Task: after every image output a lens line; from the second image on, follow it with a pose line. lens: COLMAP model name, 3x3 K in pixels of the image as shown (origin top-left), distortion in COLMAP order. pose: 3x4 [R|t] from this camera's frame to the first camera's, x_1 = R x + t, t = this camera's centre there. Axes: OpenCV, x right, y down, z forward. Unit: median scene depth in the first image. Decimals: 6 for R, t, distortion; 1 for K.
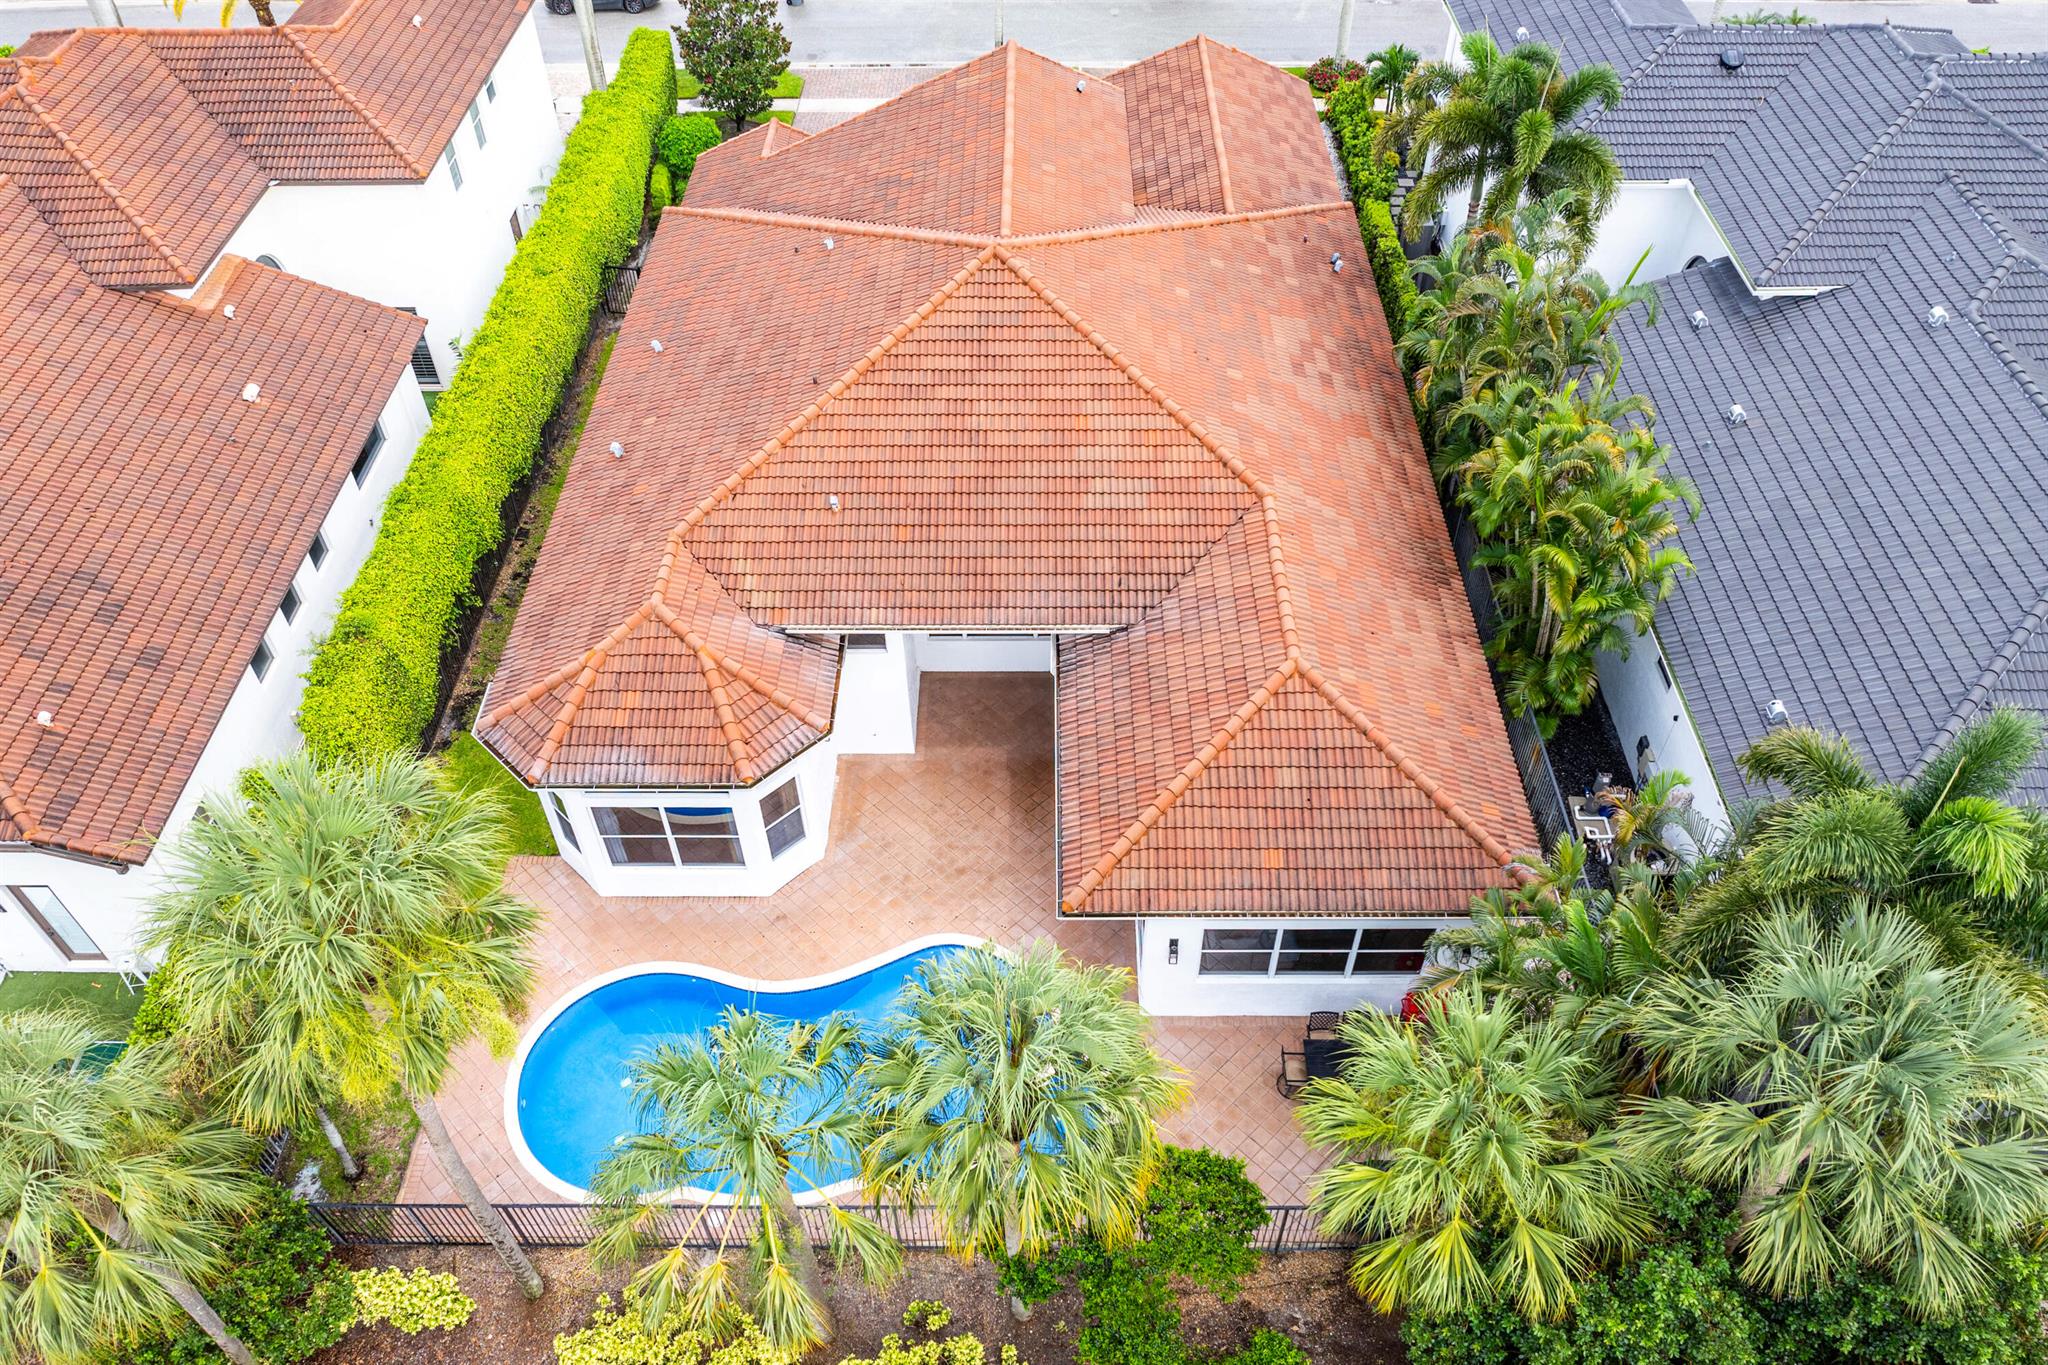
lens RADIAL K [[1510.3, 0, 1024.0], [0, 1510.3, 682.5], [0, 0, 1]] dist [-0.034403, 0.000152]
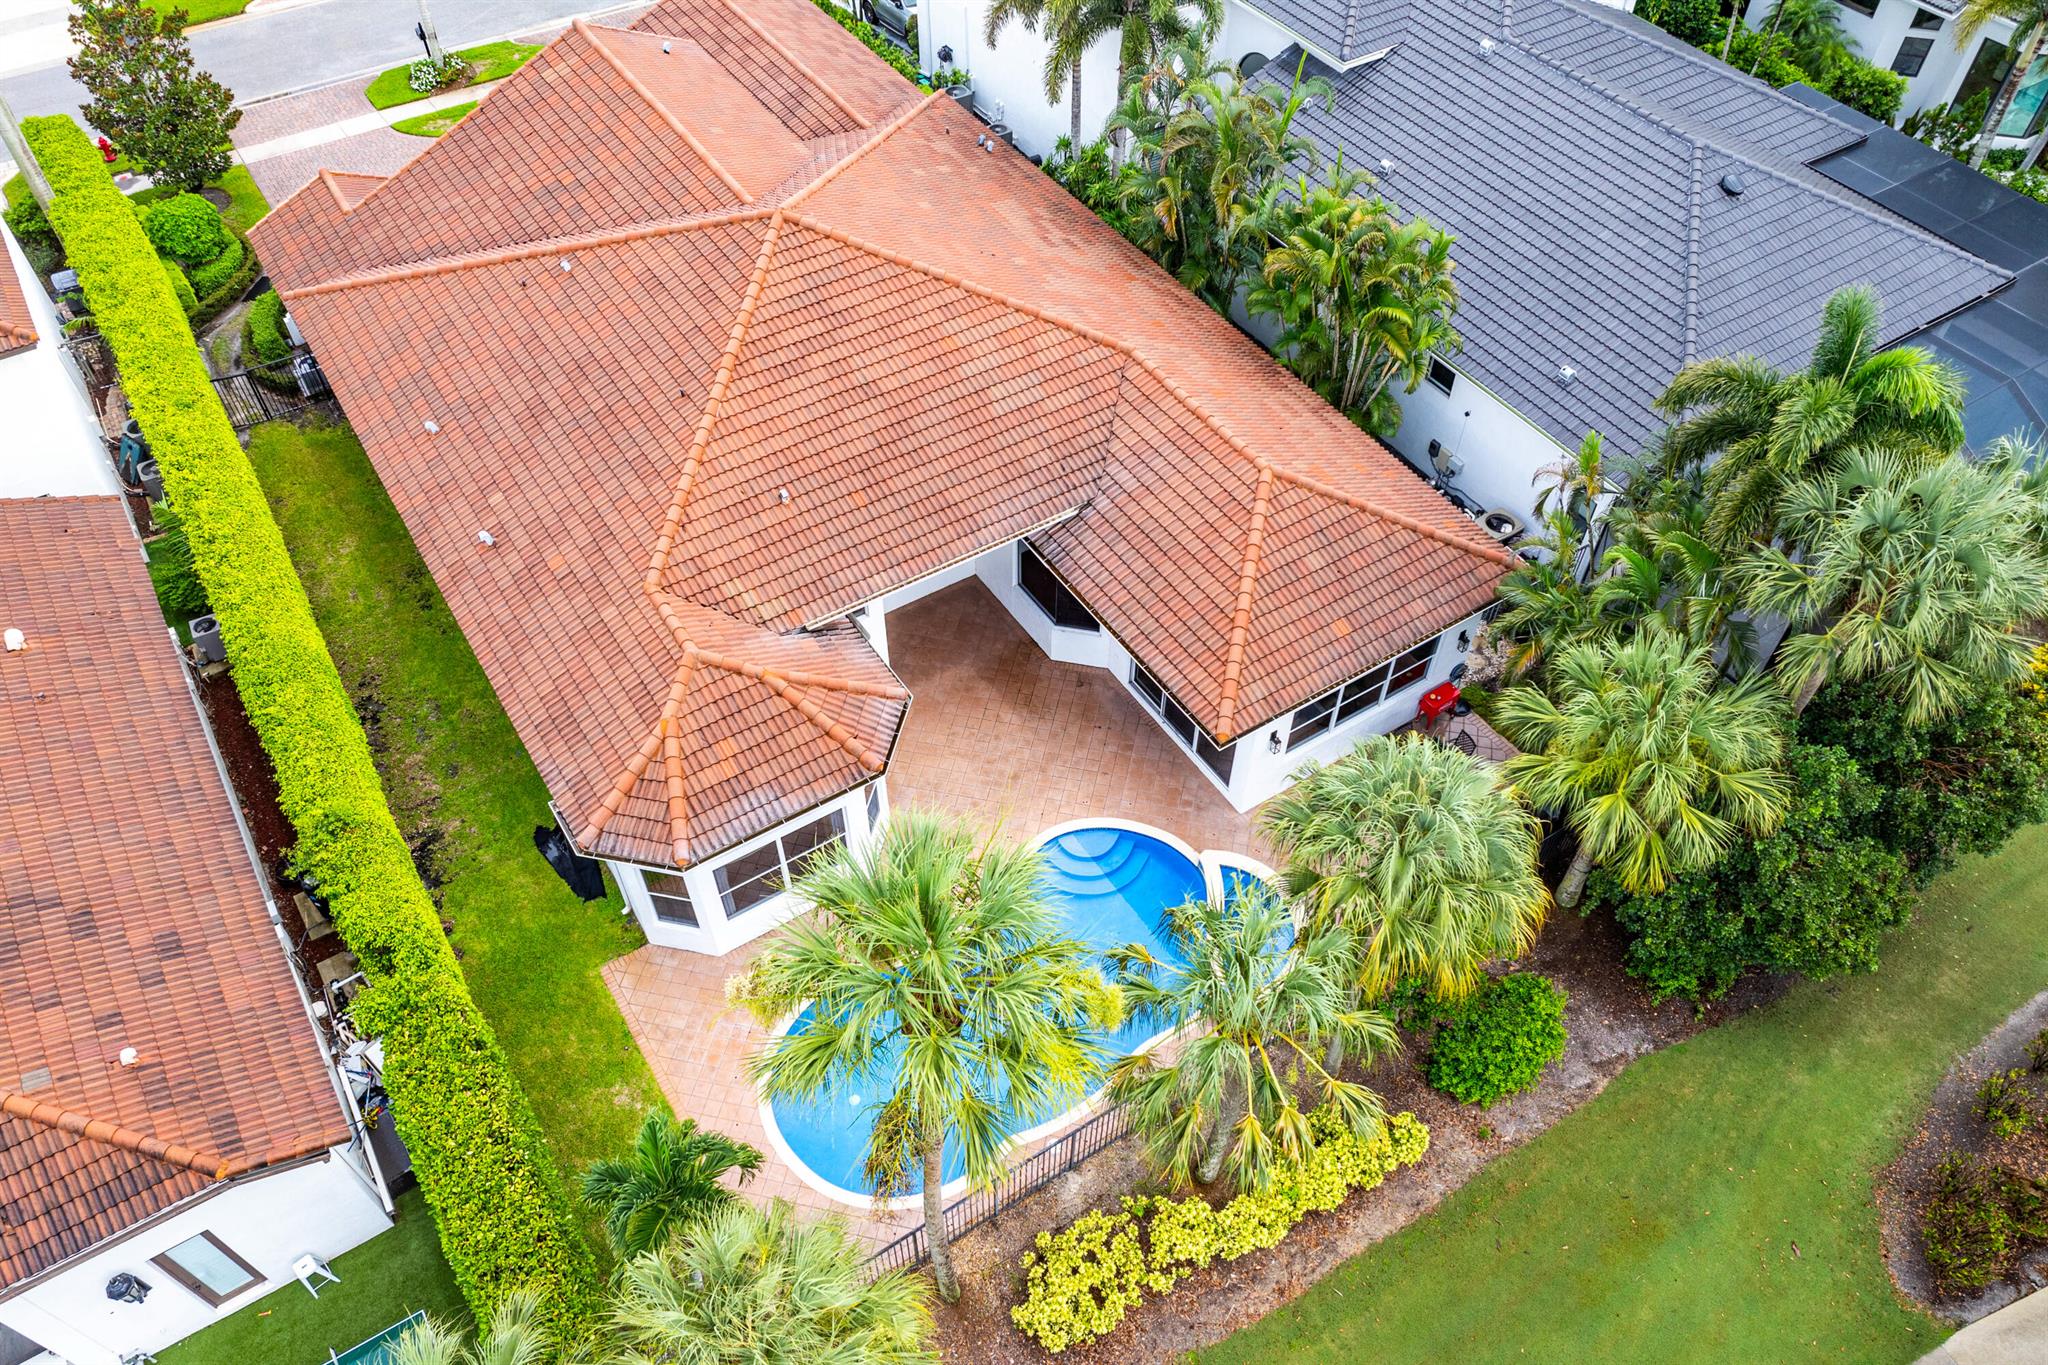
lens RADIAL K [[1465.7, 0, 1024.0], [0, 1465.7, 682.5], [0, 0, 1]] dist [-0.039277, 0.000893]
pose [[0.839709, -0.404587, 0.362212, -0.389824], [0.379233, 0.914322, 0.142118, -0.082203], [-0.388678, 0.018025, 0.921197, 0.040308]]
